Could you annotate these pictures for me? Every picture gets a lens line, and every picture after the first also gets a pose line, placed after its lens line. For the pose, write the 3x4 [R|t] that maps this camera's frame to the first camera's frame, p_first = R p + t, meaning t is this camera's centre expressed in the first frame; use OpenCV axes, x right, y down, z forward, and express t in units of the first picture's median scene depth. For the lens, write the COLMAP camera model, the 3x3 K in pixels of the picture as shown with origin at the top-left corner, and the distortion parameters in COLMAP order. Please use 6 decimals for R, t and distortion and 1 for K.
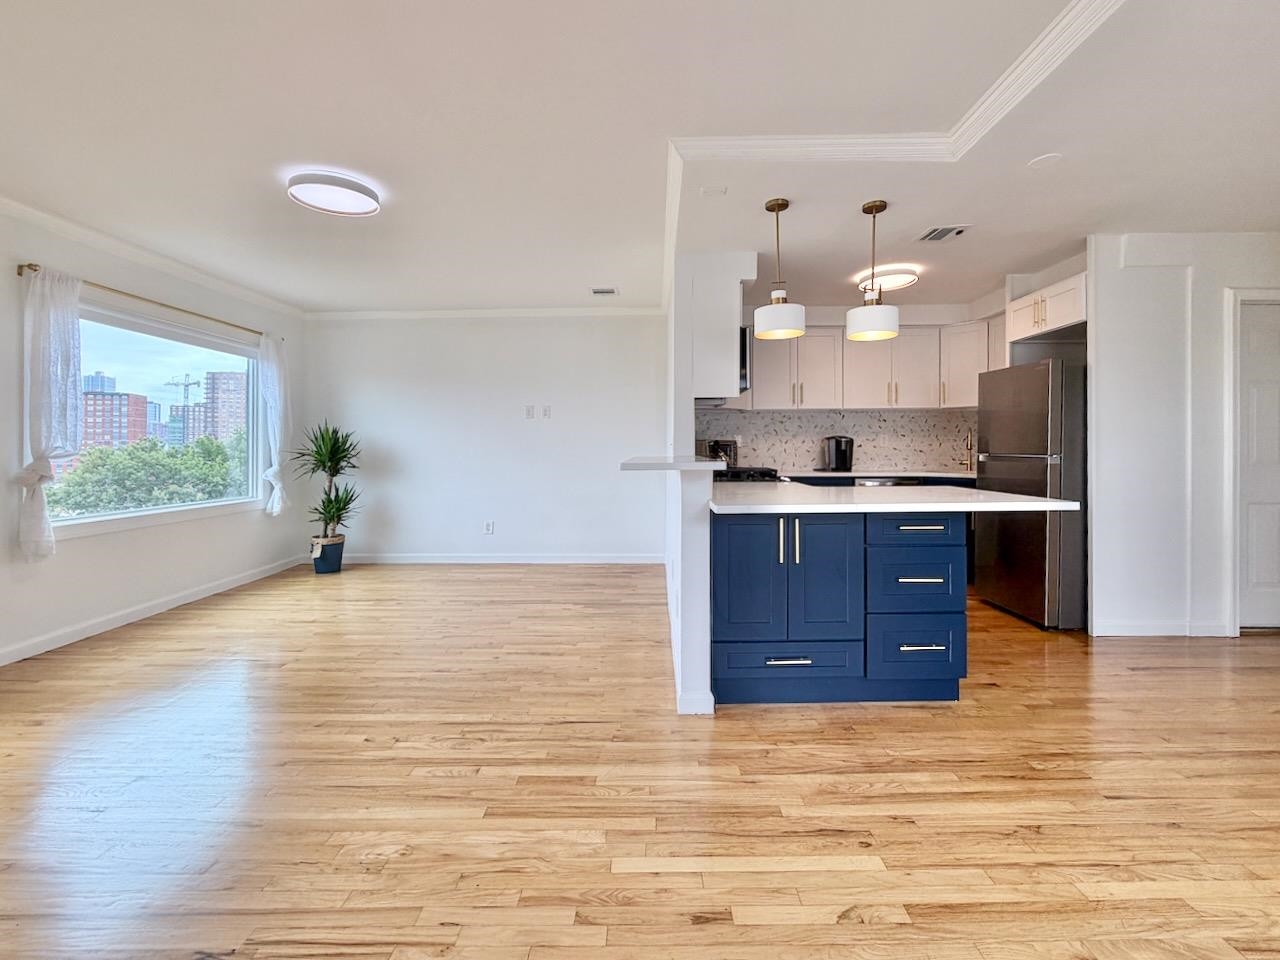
lens RADIAL K [[547.7, 0, 656.6], [0, 547.7, 455.4], [0, 0, 1]] dist [-0.000744, -0.000152]
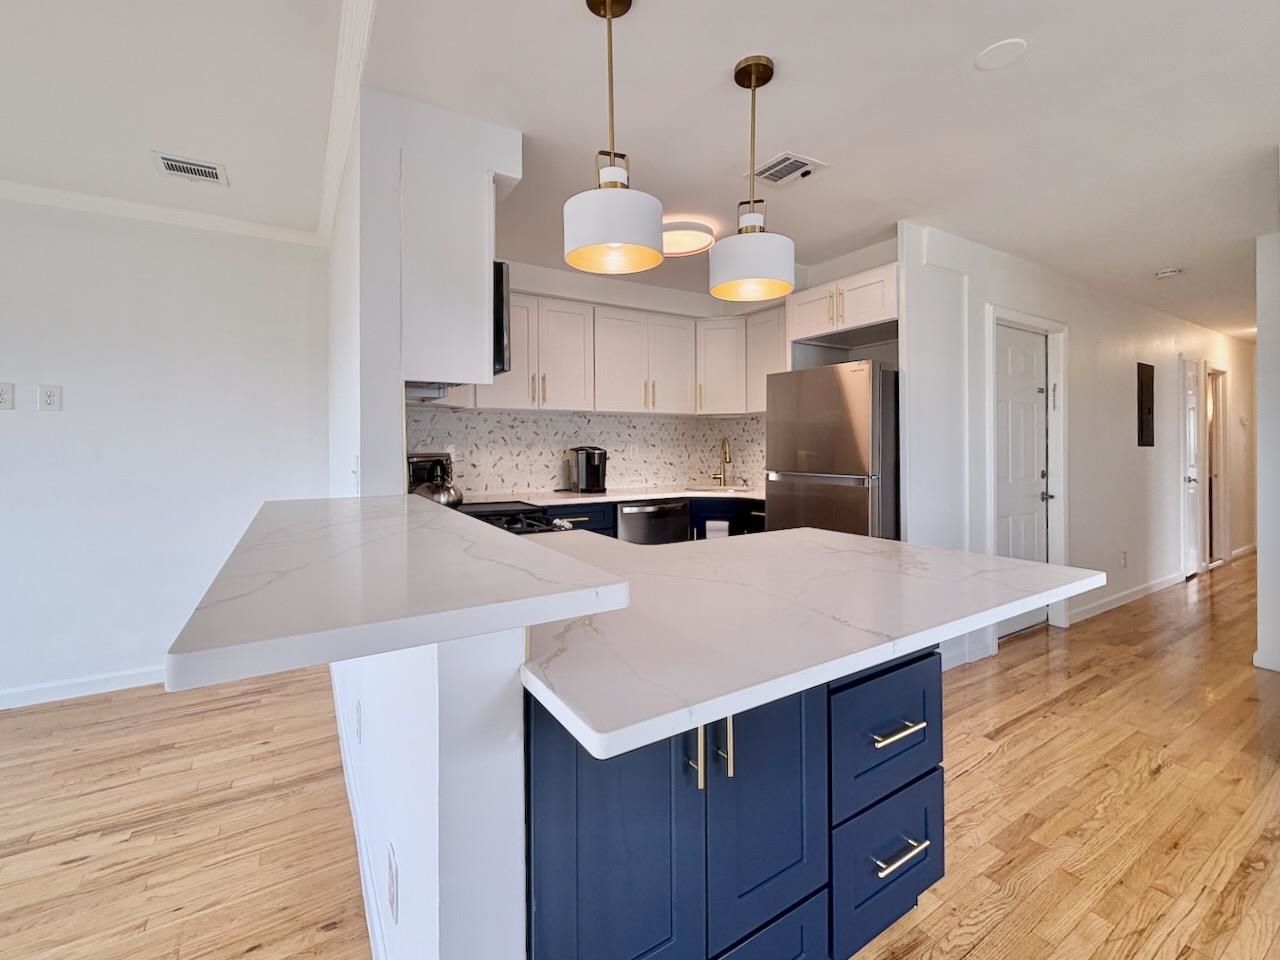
lens RADIAL K [[553.9, 0, 641.1], [0, 553.9, 449.1], [0, 0, 1]] dist [-0.000979, -0.000344]
pose [[0.851054, -0.001771, 0.525075, -0.014892], [0.008773, 0.999903, -0.010846, -0.032370], [-0.525005, 0.013837, 0.850987, 0.431054]]
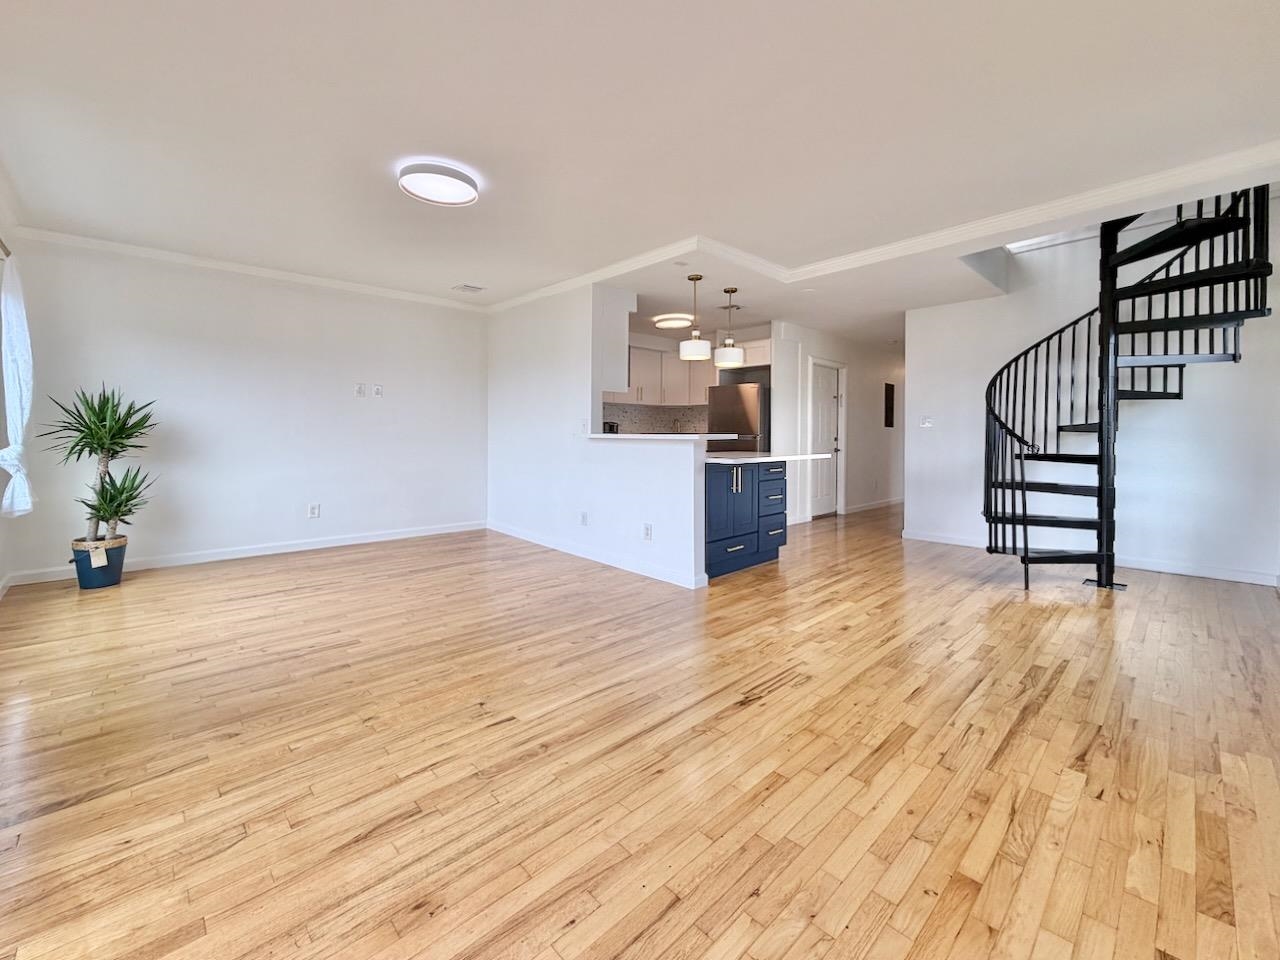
lens RADIAL K [[517.8, 0, 614.4], [0, 517.8, 444.6], [0, 0, 1]] dist [0.001513, -0.000231]
pose [[0.749423, -0.003663, 0.662081, -0.749753], [0.000750, 0.999989, 0.004683, 0.022437], [-0.662091, -0.003014, 0.749418, 0.003987]]
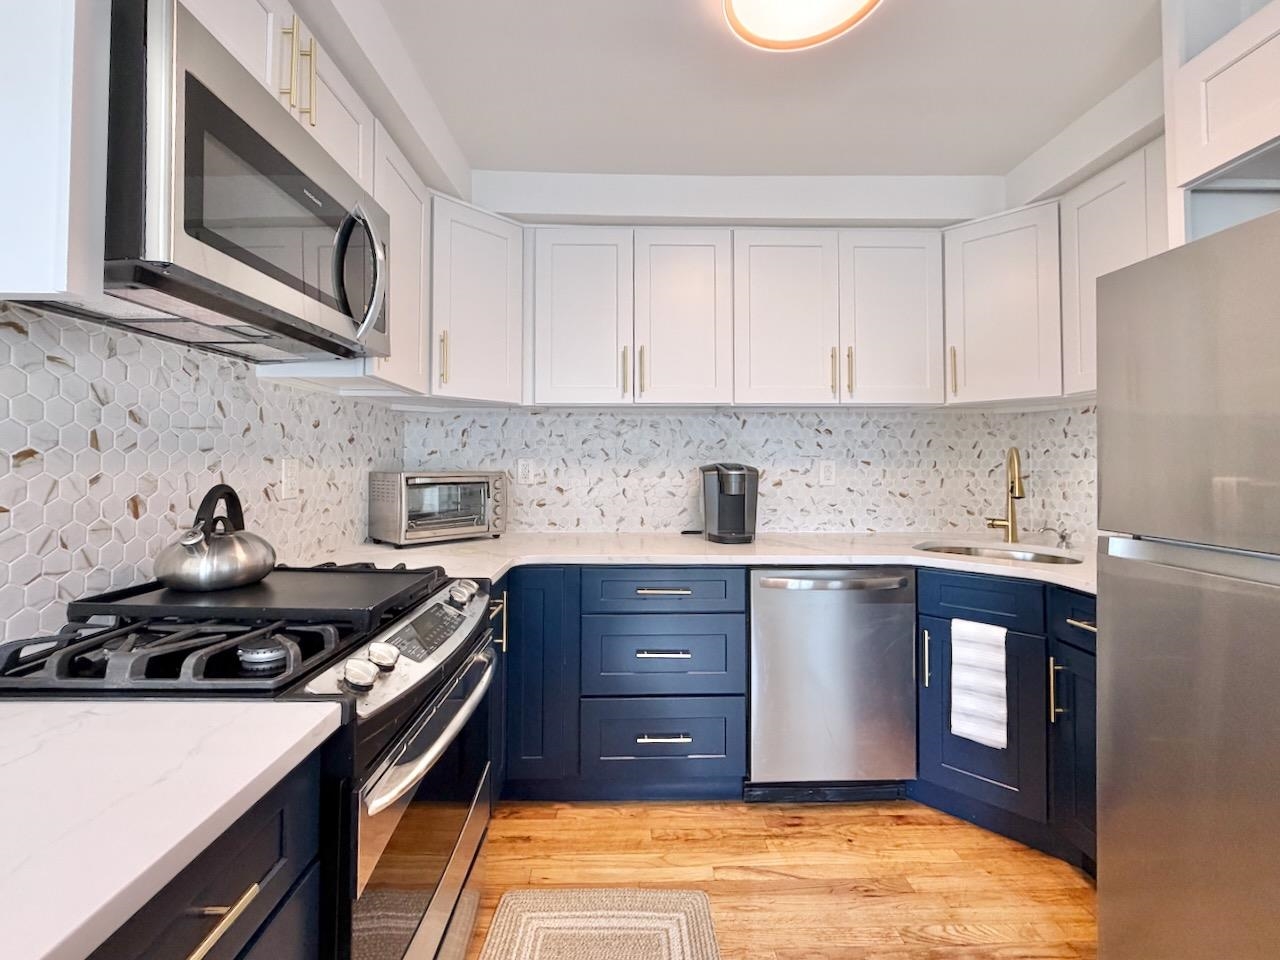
lens RADIAL K [[547.6, 0, 631.4], [0, 547.6, 449.1], [0, 0, 1]] dist [-0.000445, -0.000186]
pose [[0.999880, 0.007768, 0.013427, 0.348086], [-0.007178, 0.999031, -0.043428, -0.038337], [-0.013752, 0.043326, 0.998966, 0.765120]]
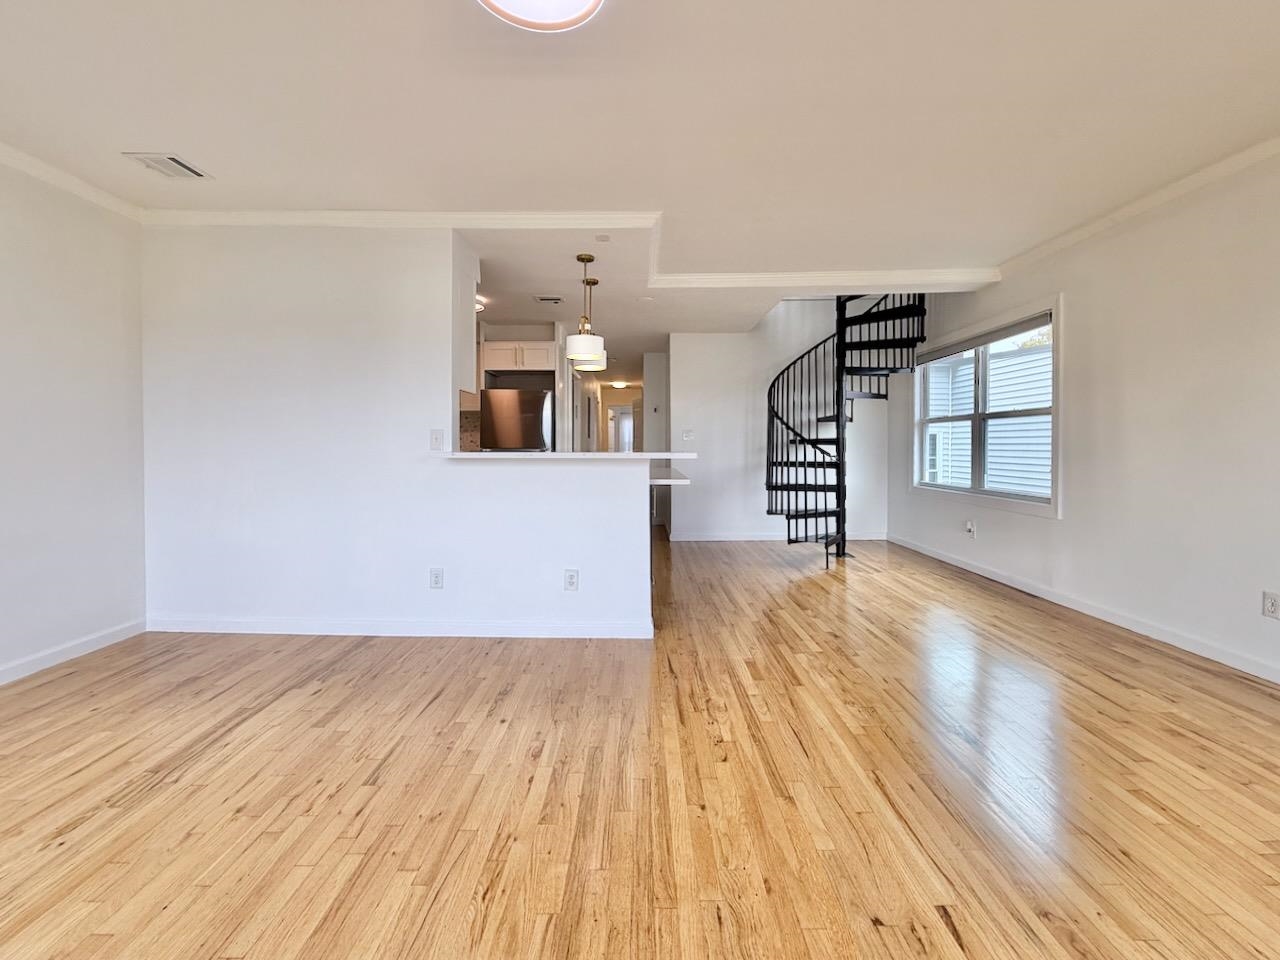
lens RADIAL K [[539.4, 0, 624.5], [0, 539.4, 453.1], [0, 0, 1]] dist [0.000066, 0.000036]
pose [[0.033735, -0.011864, 0.999360, -0.833159], [0.015678, 0.999813, 0.011340, 0.000096], [-0.999308, 0.015285, 0.033915, 0.661963]]
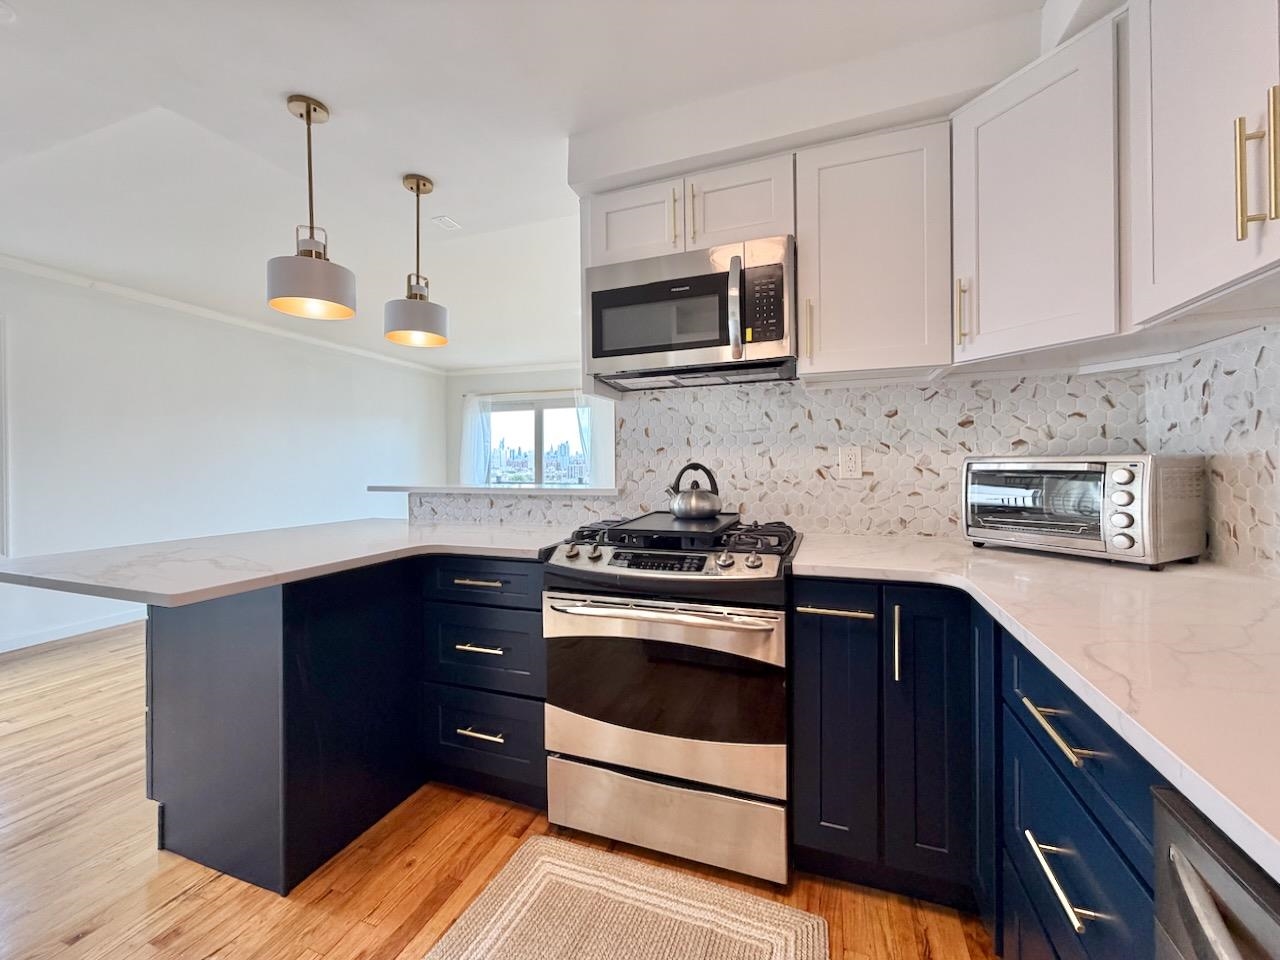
lens RADIAL K [[523.1, 0, 642.5], [0, 523.1, 464.5], [0, 0, 1]] dist [-0.000951, -0.000113]
pose [[-0.341949, 0.006713, -0.939694, 0.652021], [-0.006574, 0.999933, 0.009536, -0.033057], [0.939695, 0.009438, -0.341882, 1.220607]]
